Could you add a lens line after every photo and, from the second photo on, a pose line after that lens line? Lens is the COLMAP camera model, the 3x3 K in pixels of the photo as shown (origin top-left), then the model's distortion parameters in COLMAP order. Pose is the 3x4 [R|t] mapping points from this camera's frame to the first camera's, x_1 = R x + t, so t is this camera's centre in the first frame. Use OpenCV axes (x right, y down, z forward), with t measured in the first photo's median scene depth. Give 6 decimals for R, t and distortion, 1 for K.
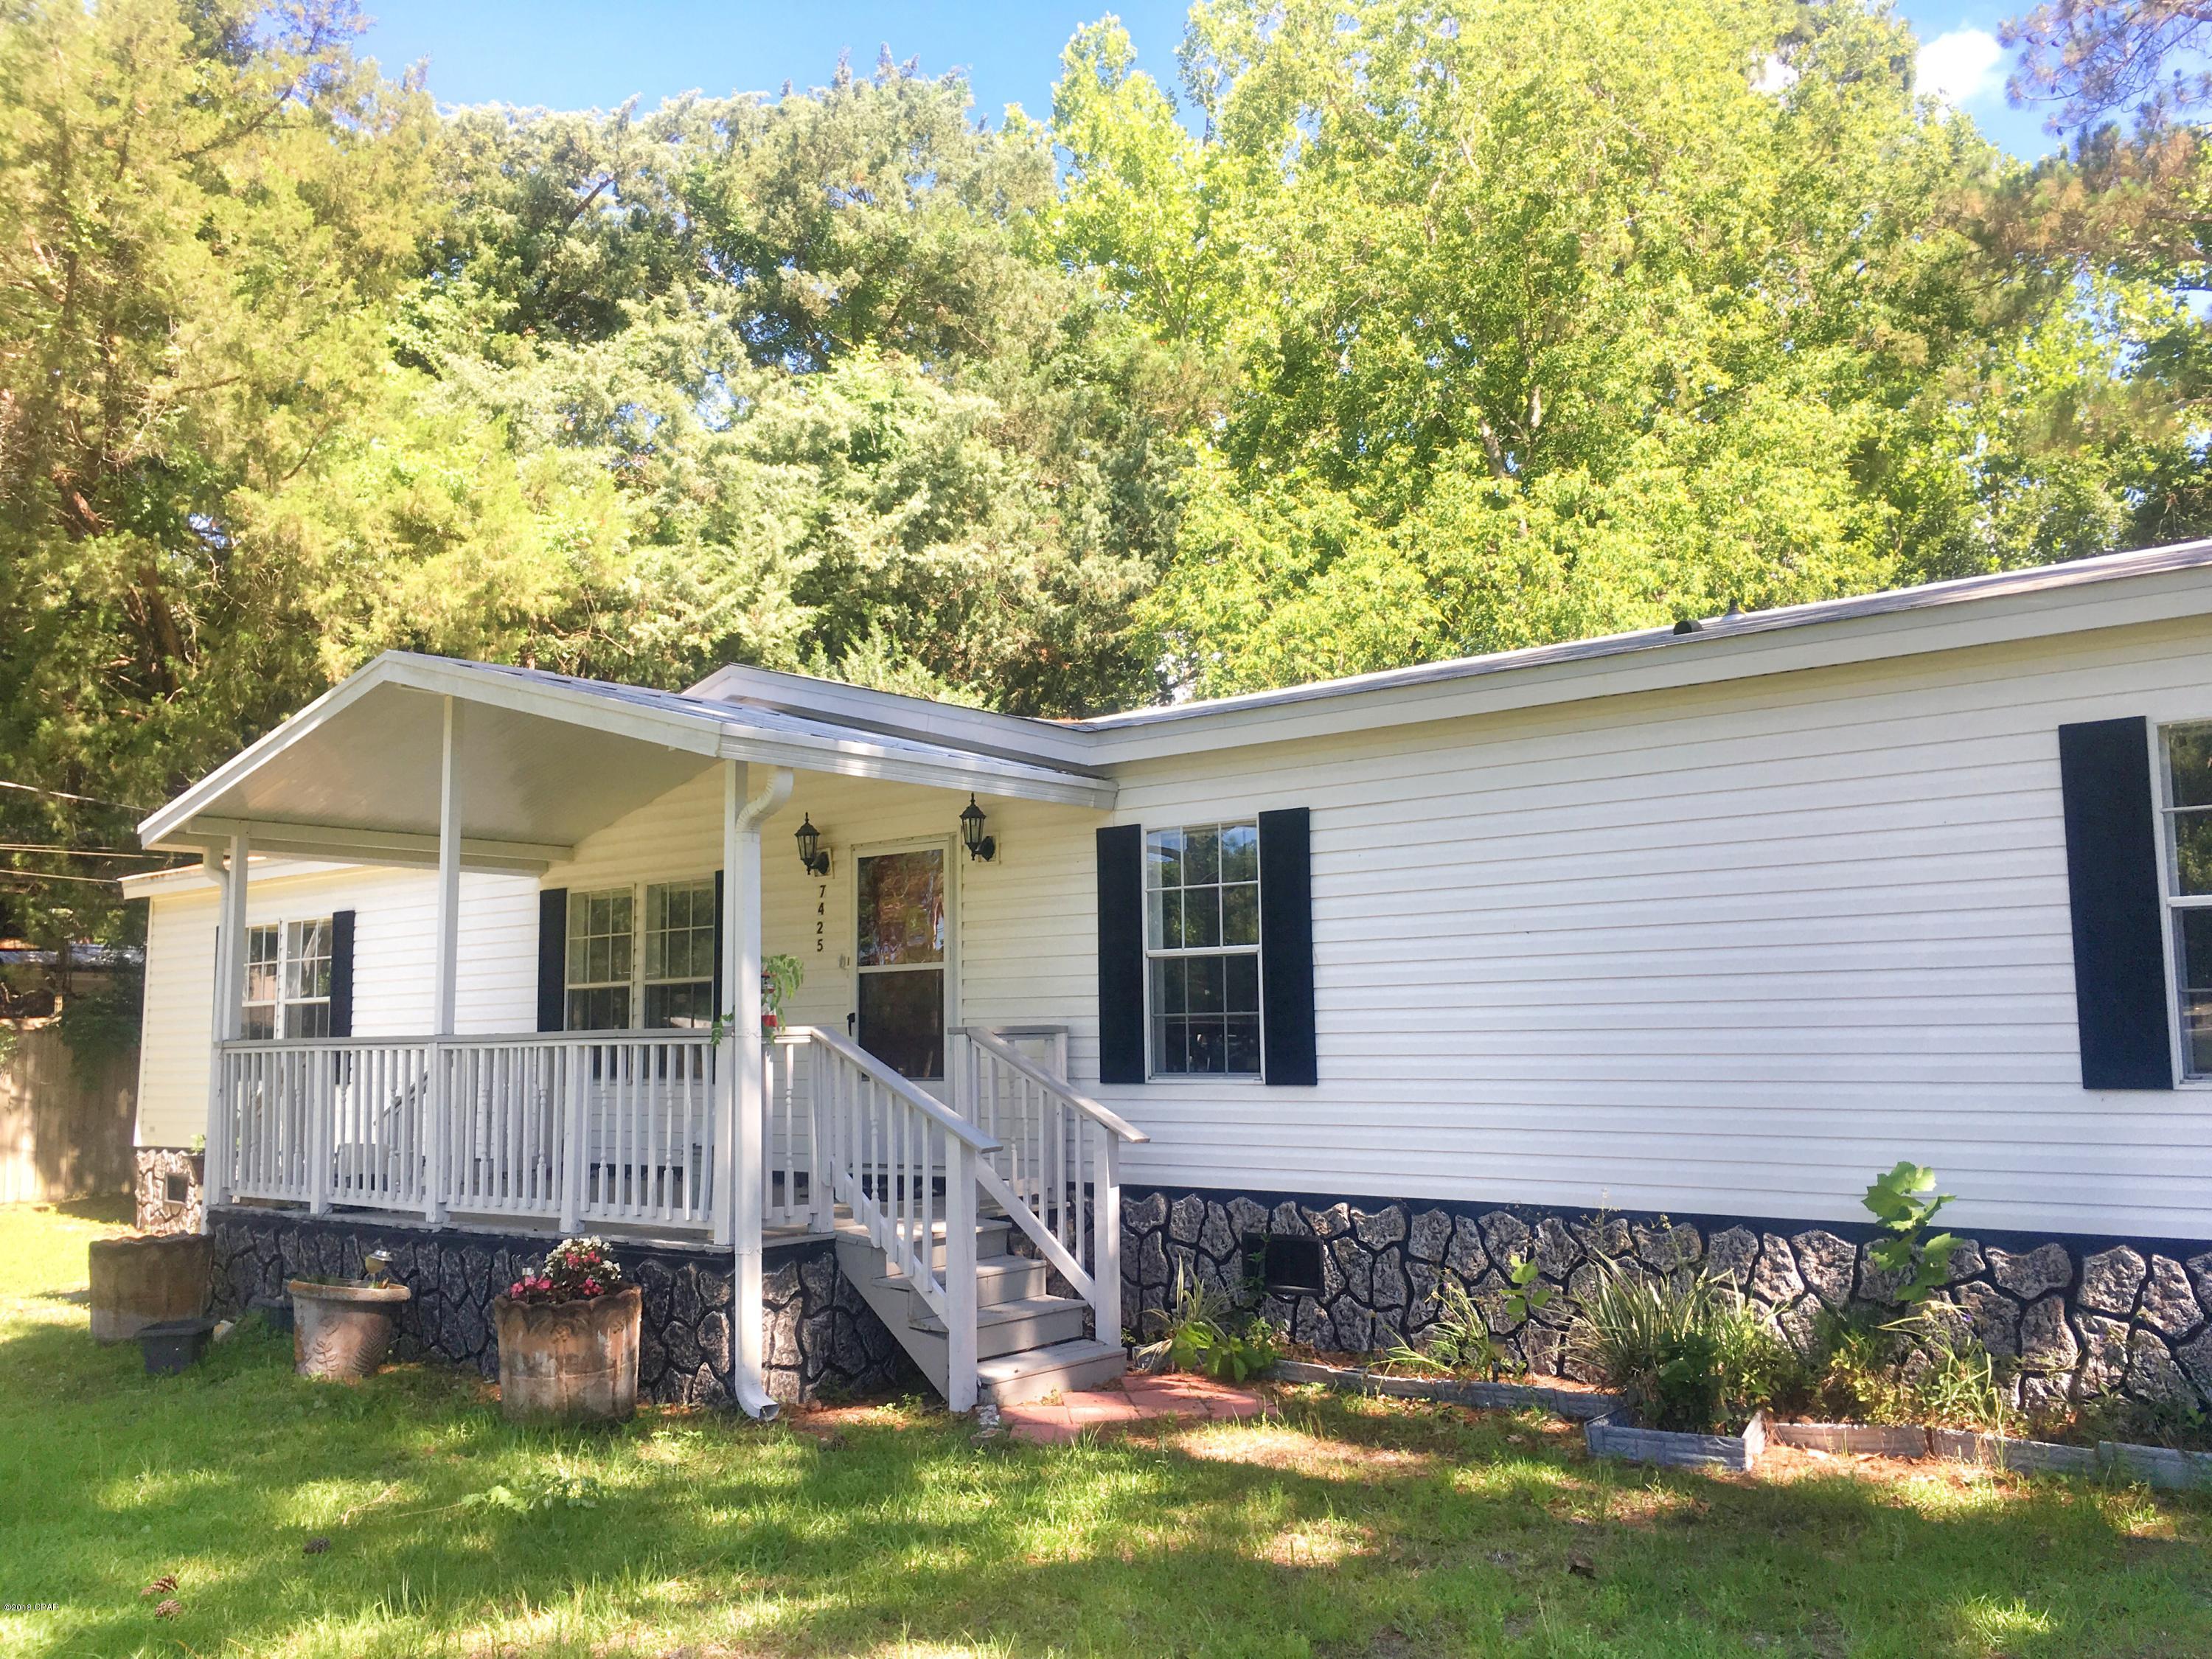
lens RADIAL K [[1887.3, 0, 1117.0], [0, 1887.3, 832.9], [0, 0, 1]] dist [0.073298, -0.097196]
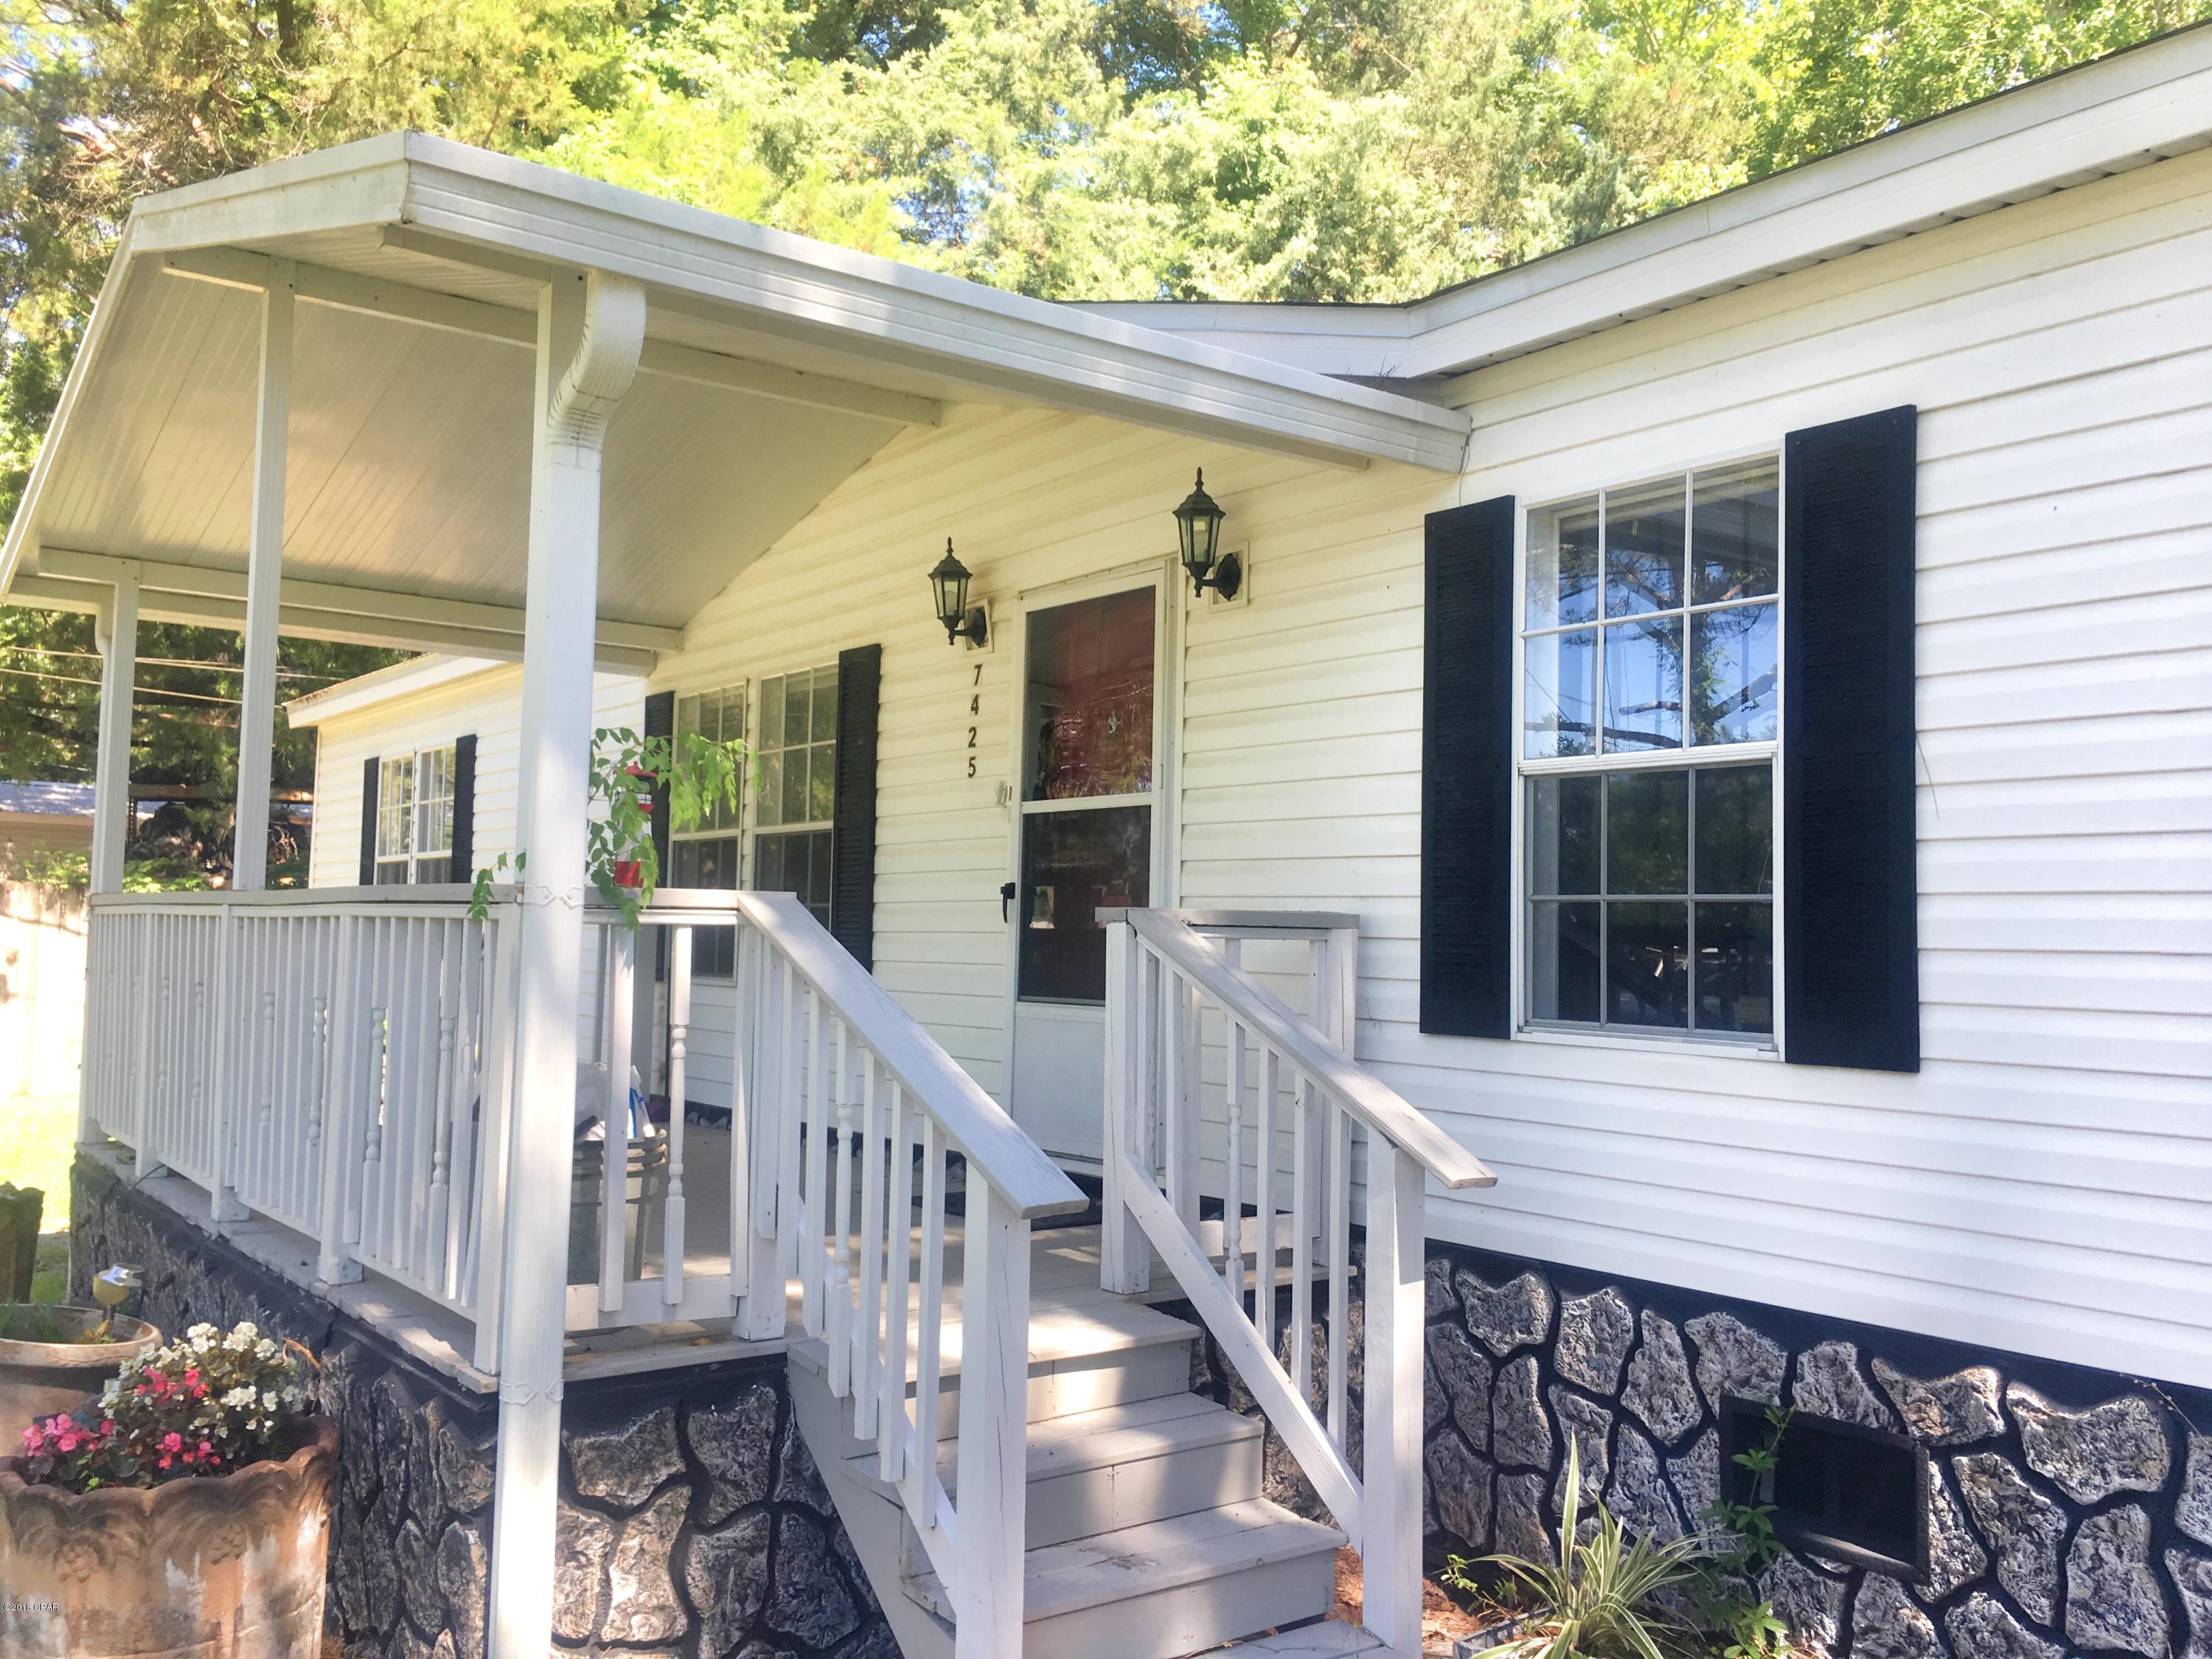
lens RADIAL K [[1887.3, 0, 1109.1], [0, 1887.3, 816.8], [0, 0, 1]] dist [0.073298, -0.097196]
pose [[0.968696, 0.020437, -0.247406, 0.032260], [-0.009836, 0.998983, 0.044010, 0.054274], [0.248054, -0.040199, 0.967912, 0.494353]]
